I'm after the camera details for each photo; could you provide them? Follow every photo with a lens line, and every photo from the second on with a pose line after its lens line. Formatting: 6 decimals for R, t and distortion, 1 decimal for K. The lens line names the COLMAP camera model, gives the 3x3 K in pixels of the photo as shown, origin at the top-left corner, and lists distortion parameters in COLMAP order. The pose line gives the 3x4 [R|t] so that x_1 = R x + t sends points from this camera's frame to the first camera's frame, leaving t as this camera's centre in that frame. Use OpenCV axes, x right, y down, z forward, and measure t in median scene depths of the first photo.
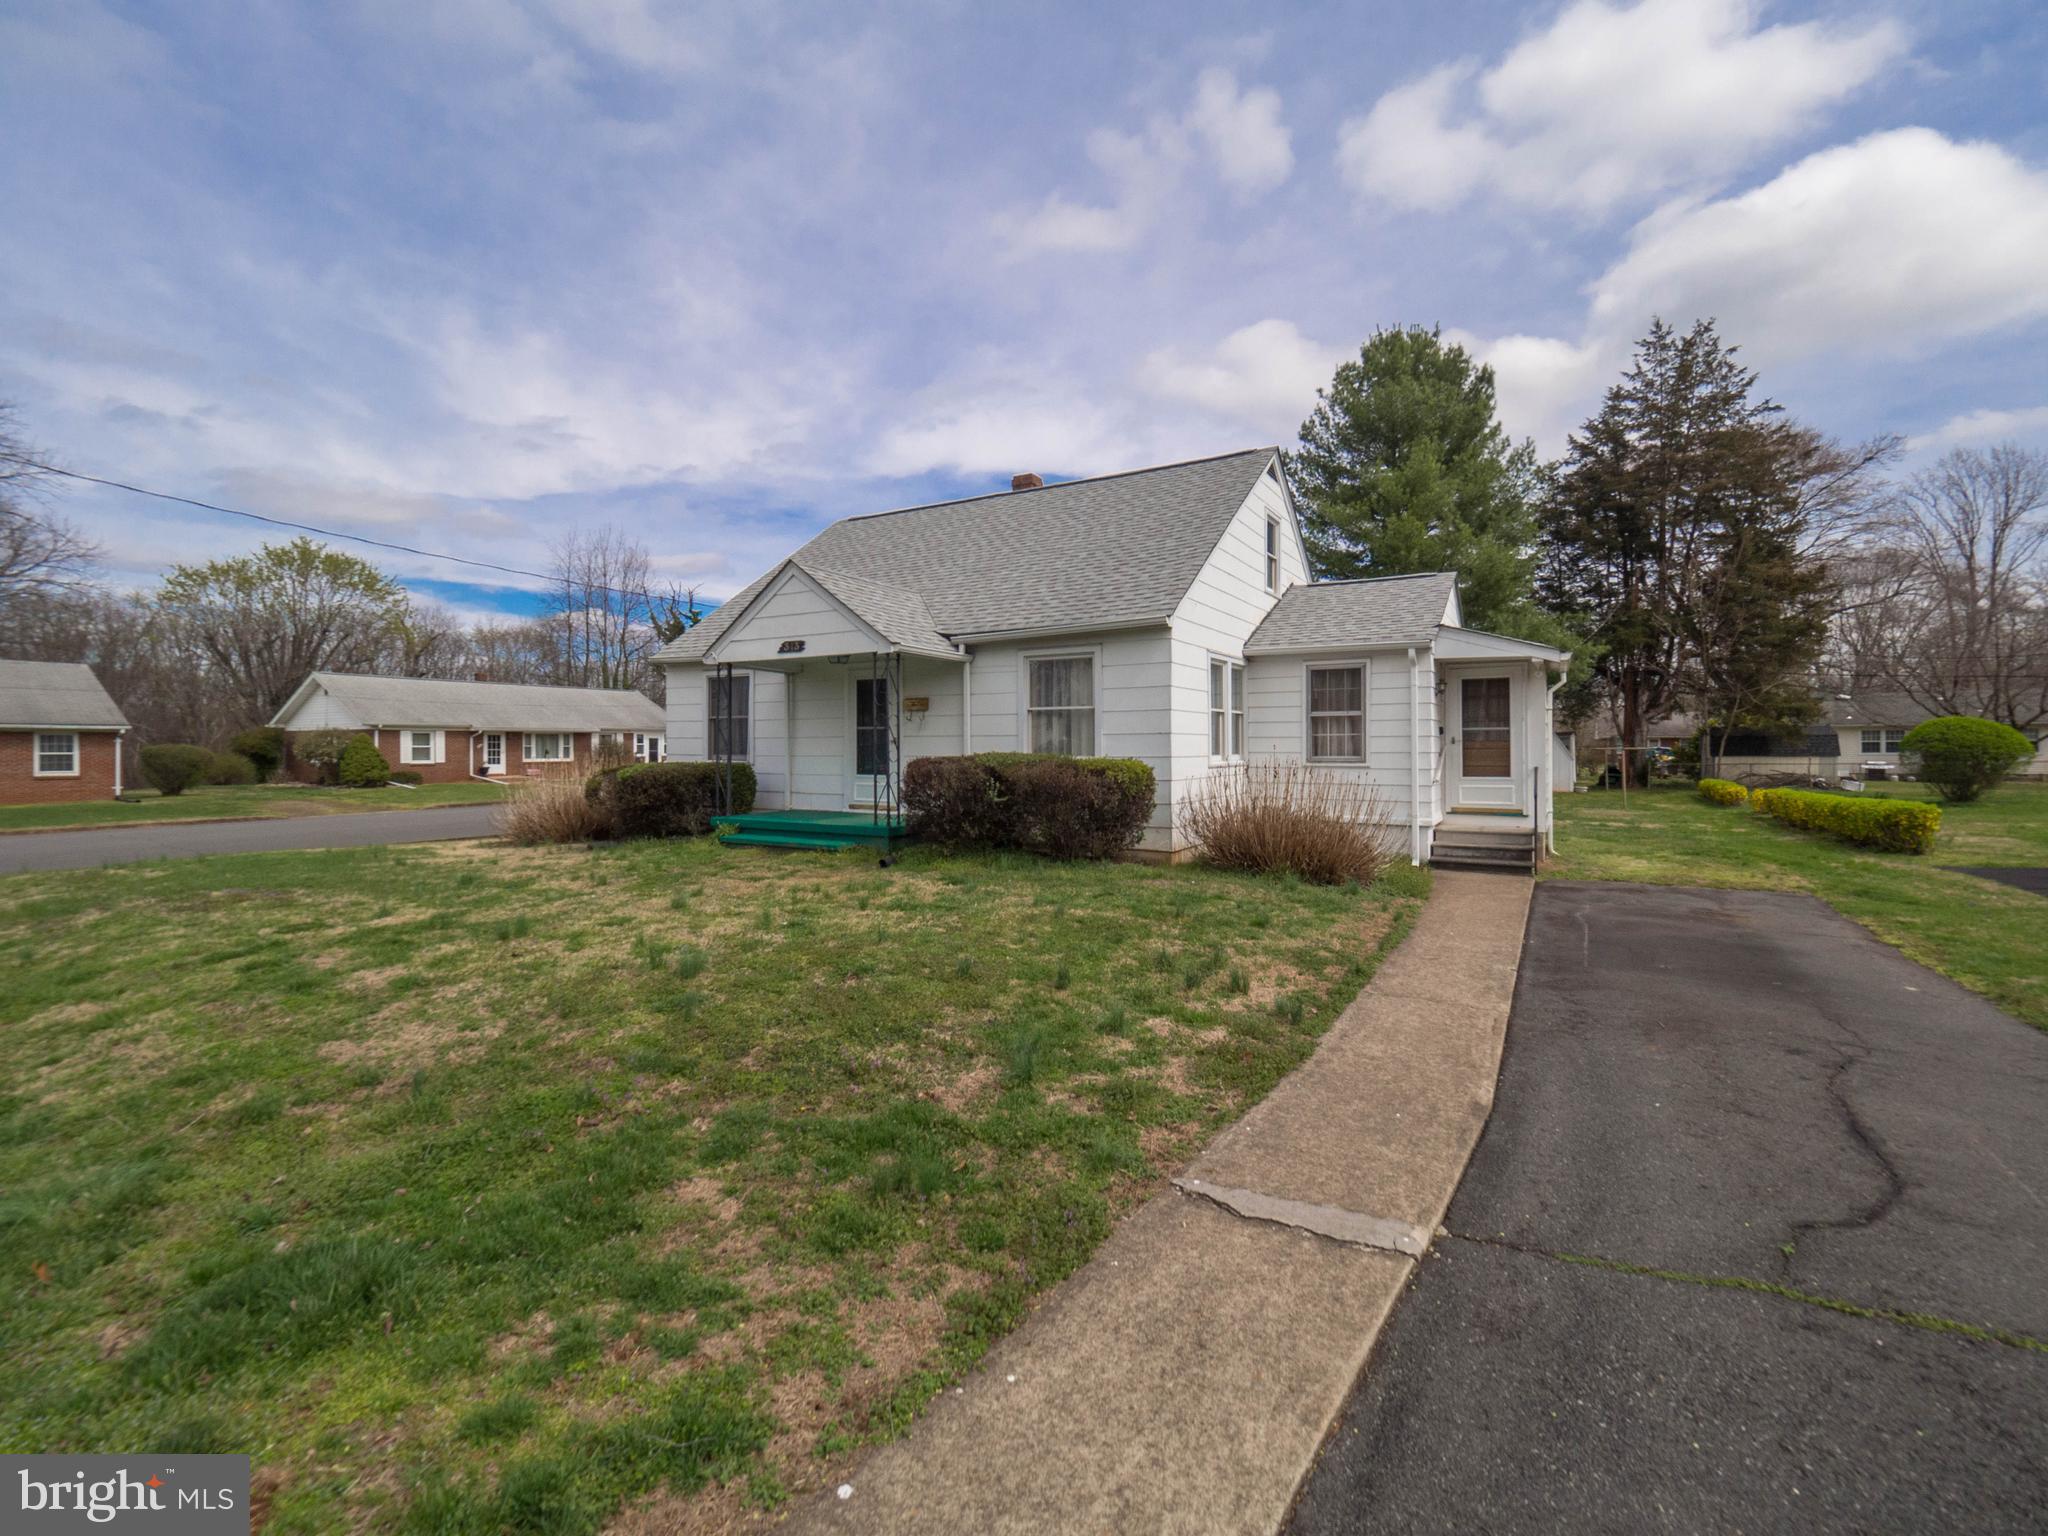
lens RADIAL K [[900.7, 0, 1006.2], [0, 900.7, 767.8], [0, 0, 1]] dist [-0.000563, -0.000082]
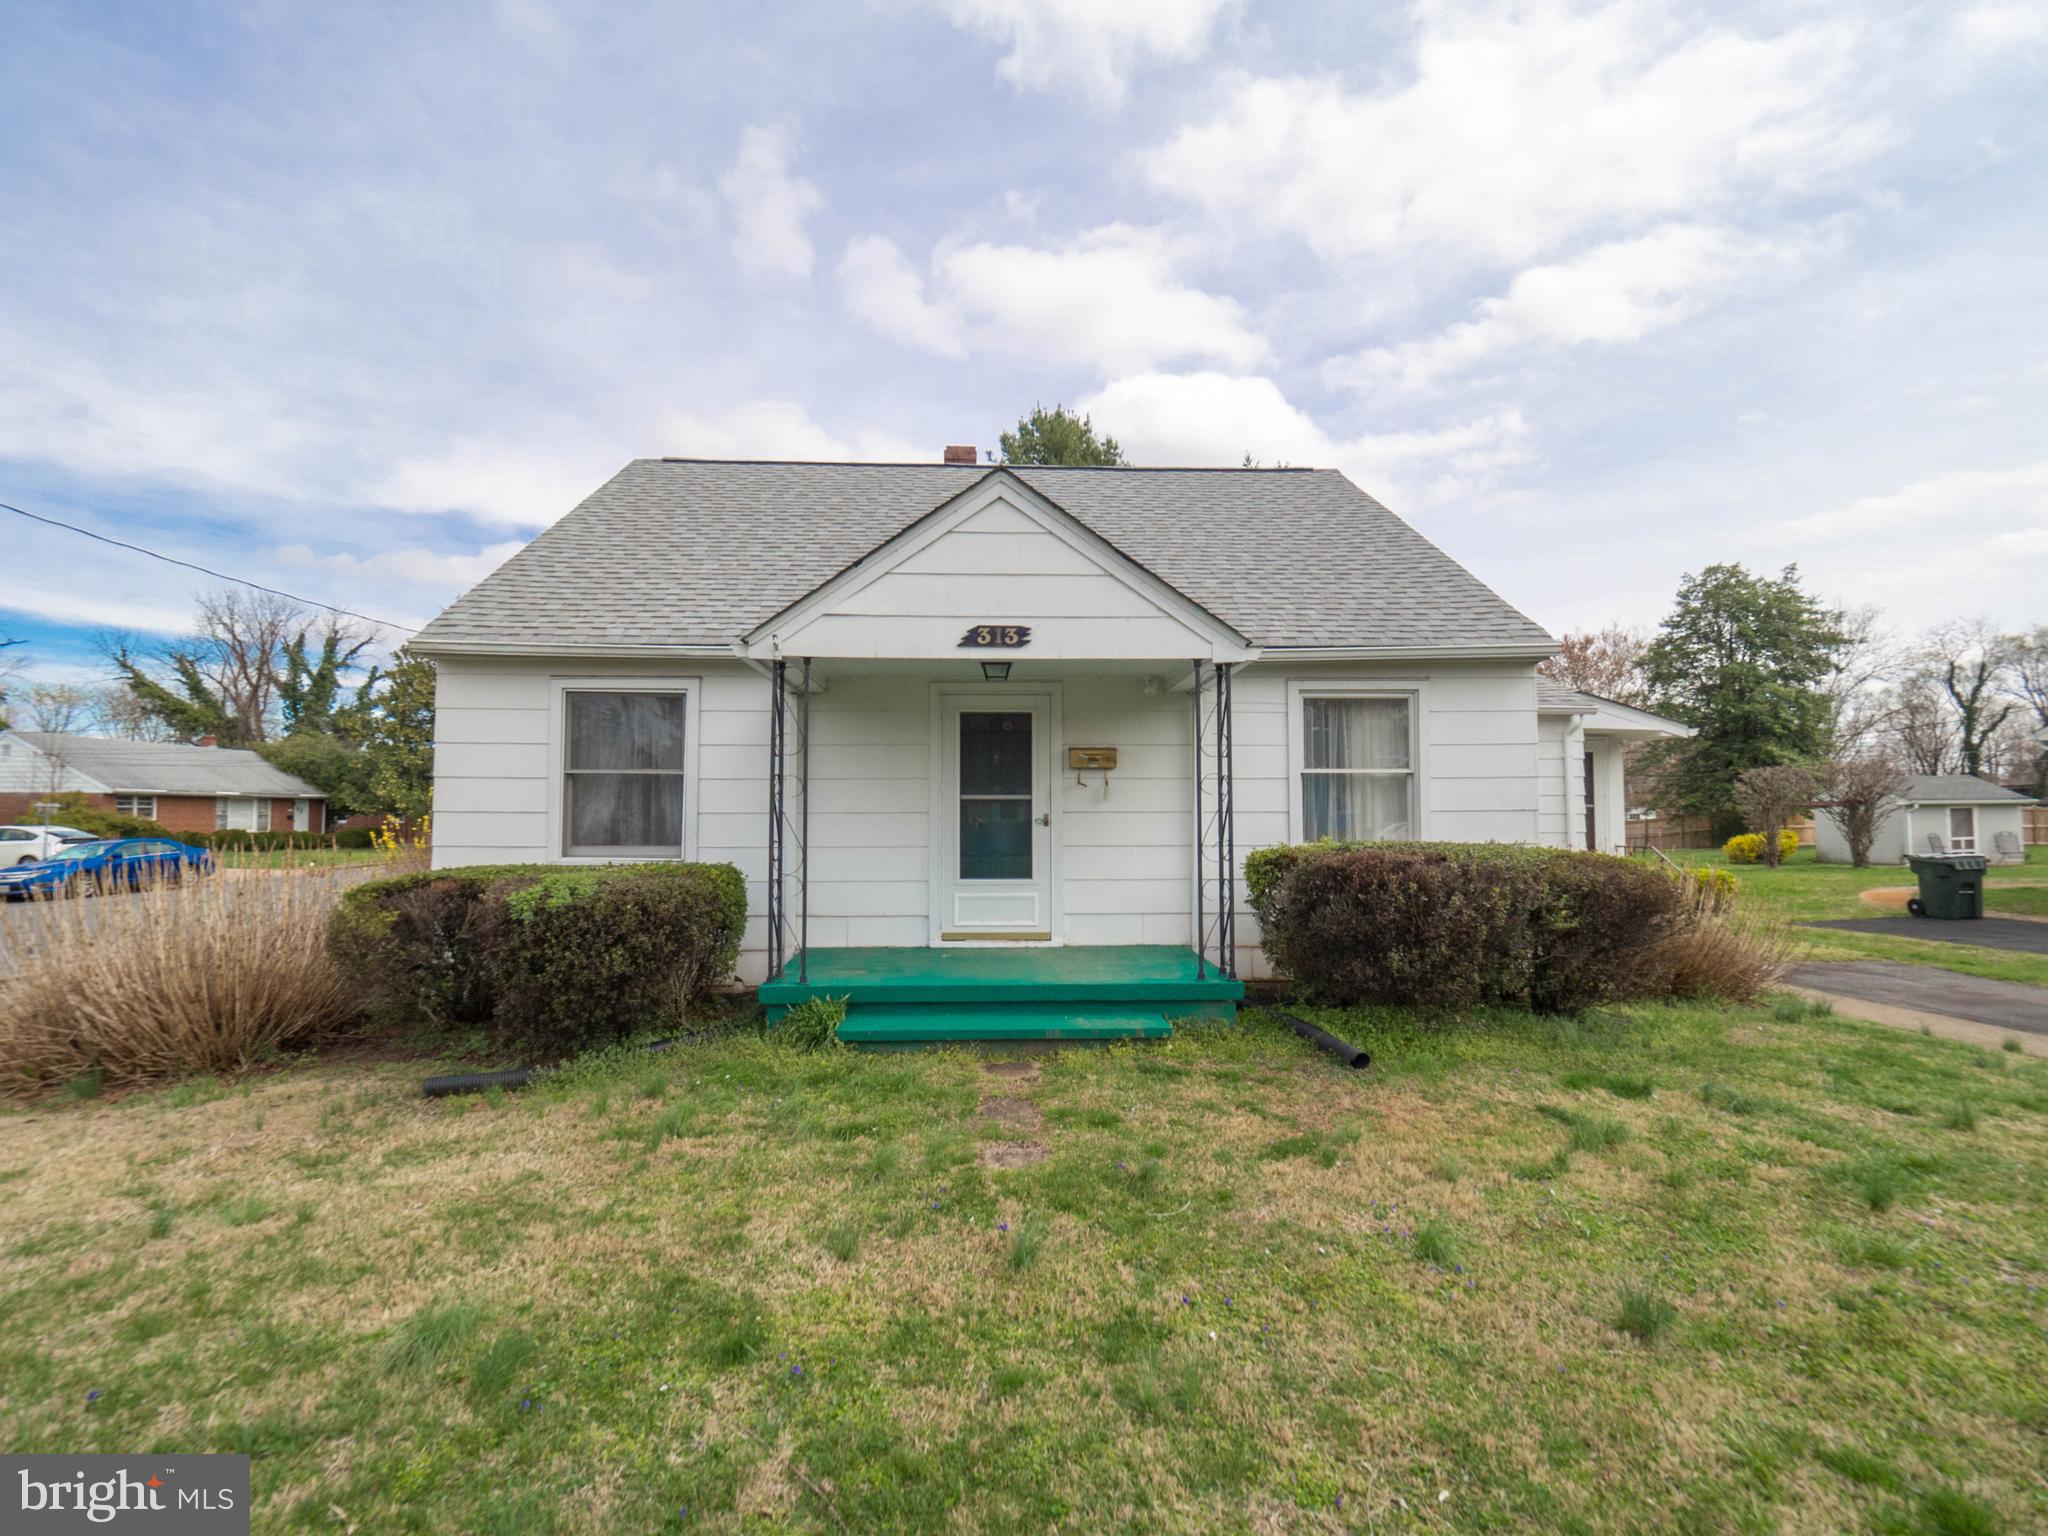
lens RADIAL K [[900.7, 0, 1006.2], [0, 900.7, 767.8], [0, 0, 1]] dist [-0.000563, -0.000082]
pose [[0.852438, 0.029538, 0.521993, -0.416876], [0.010087, 0.997288, -0.072906, -0.019518], [-0.522731, 0.067414, 0.849828, 0.478233]]
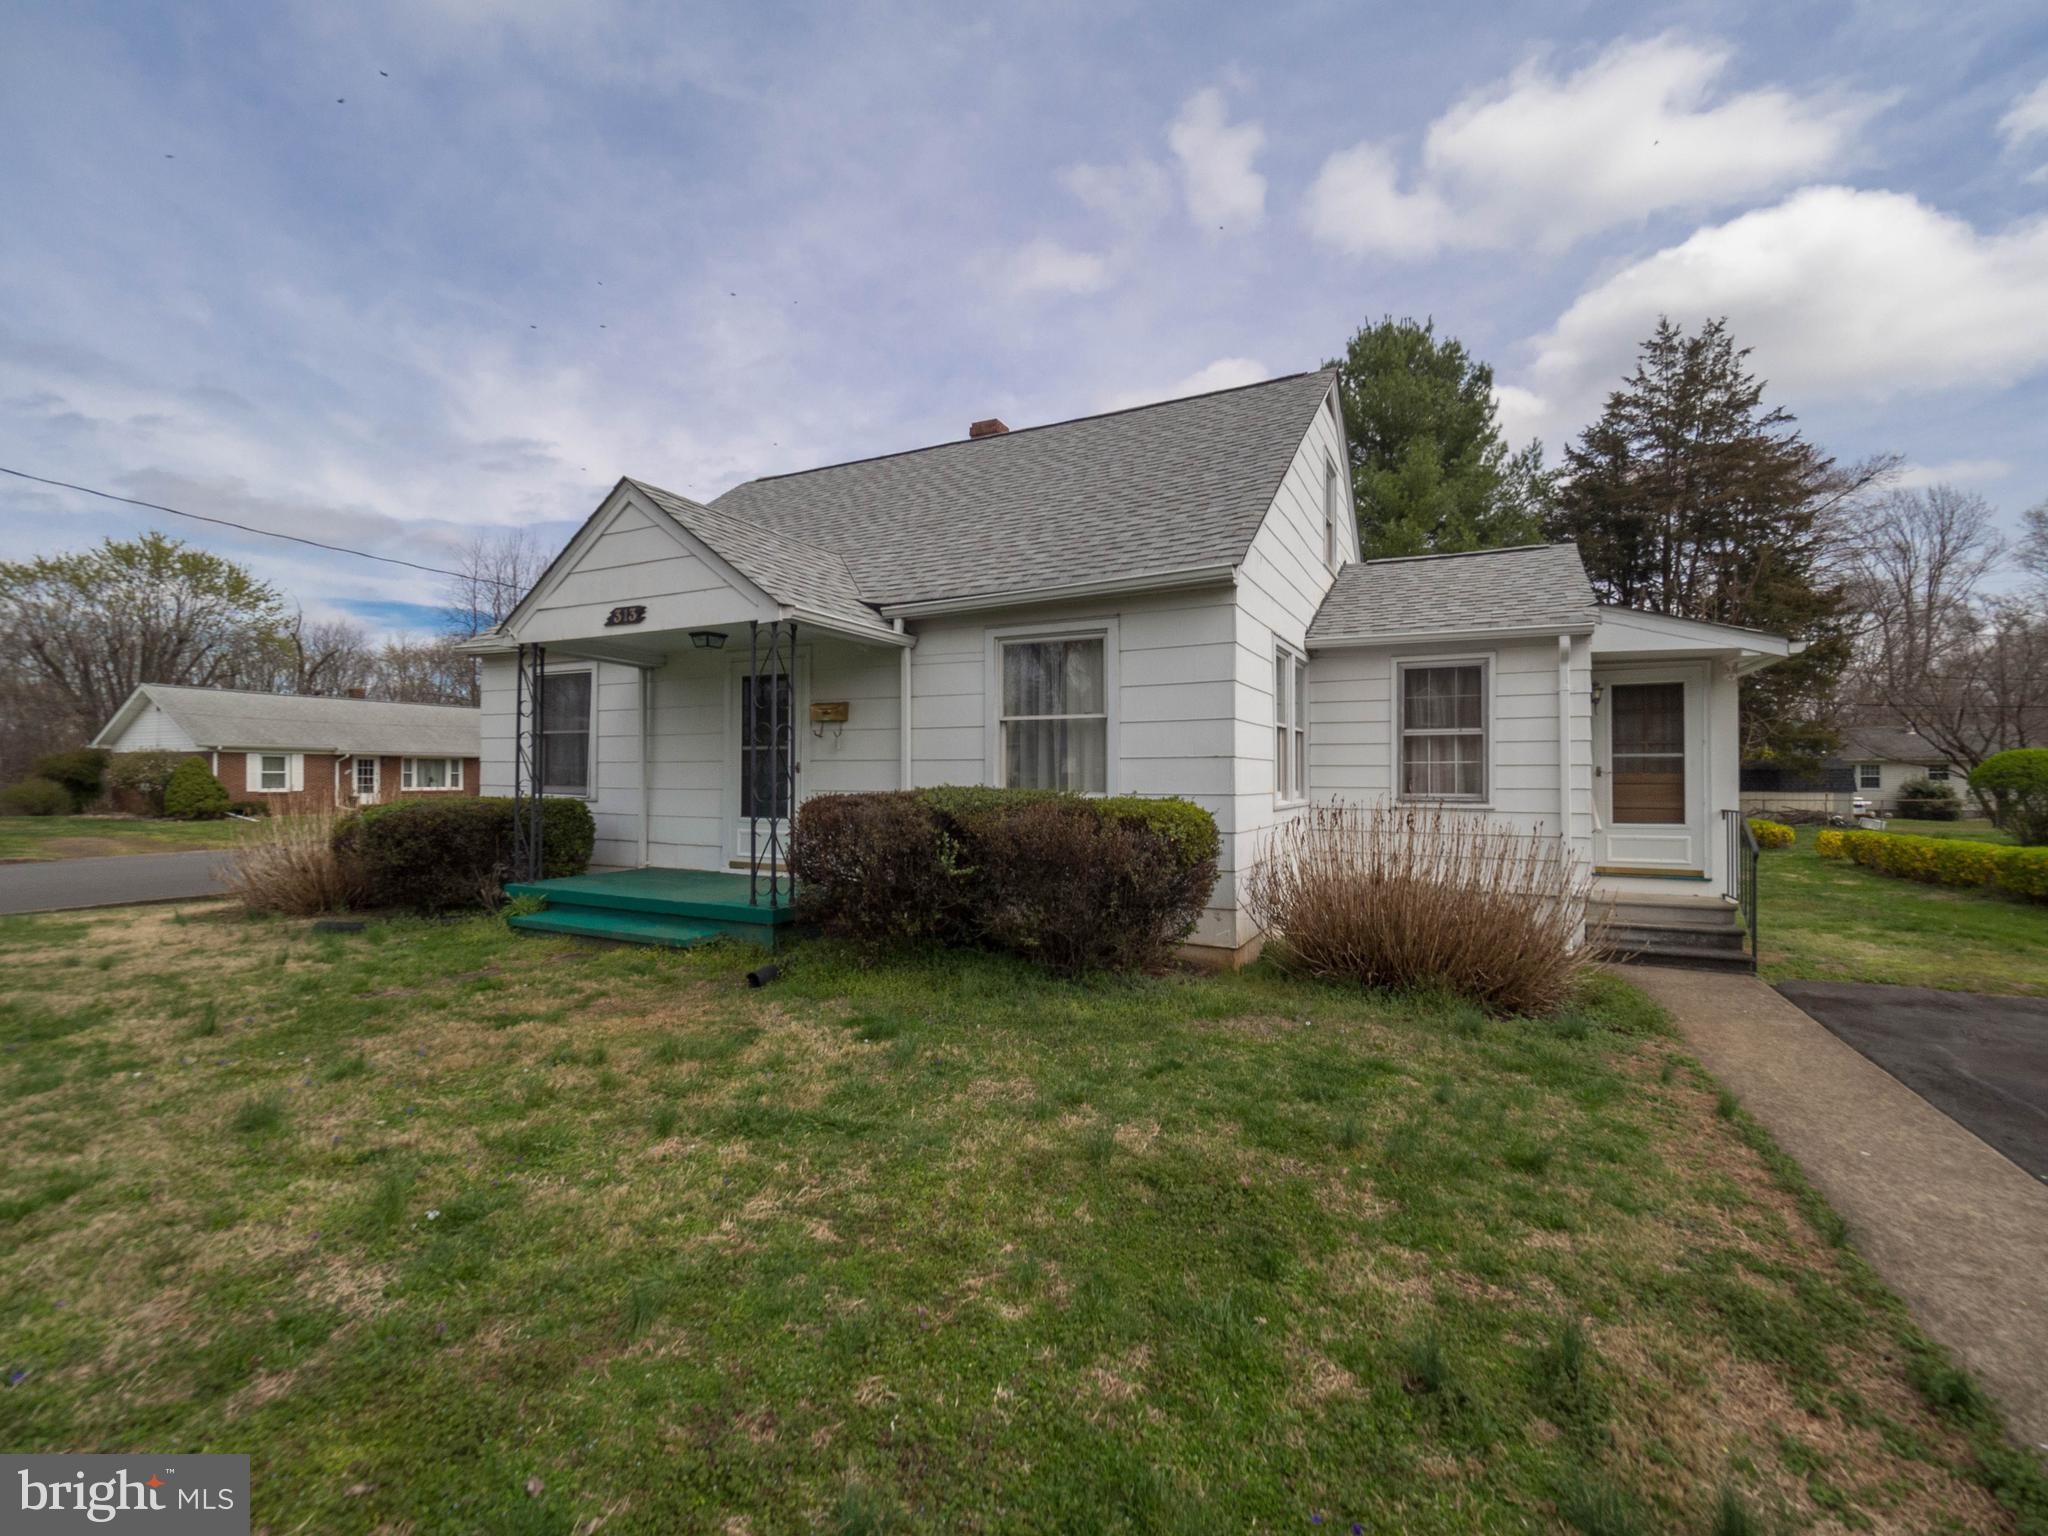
lens RADIAL K [[900.7, 0, 1006.2], [0, 900.7, 767.8], [0, 0, 1]] dist [-0.000563, -0.000082]
pose [[0.998222, 0.006437, 0.059250, -0.008250], [-0.004484, 0.999444, -0.033043, -0.007468], [-0.059430, 0.032719, 0.997696, 0.303051]]
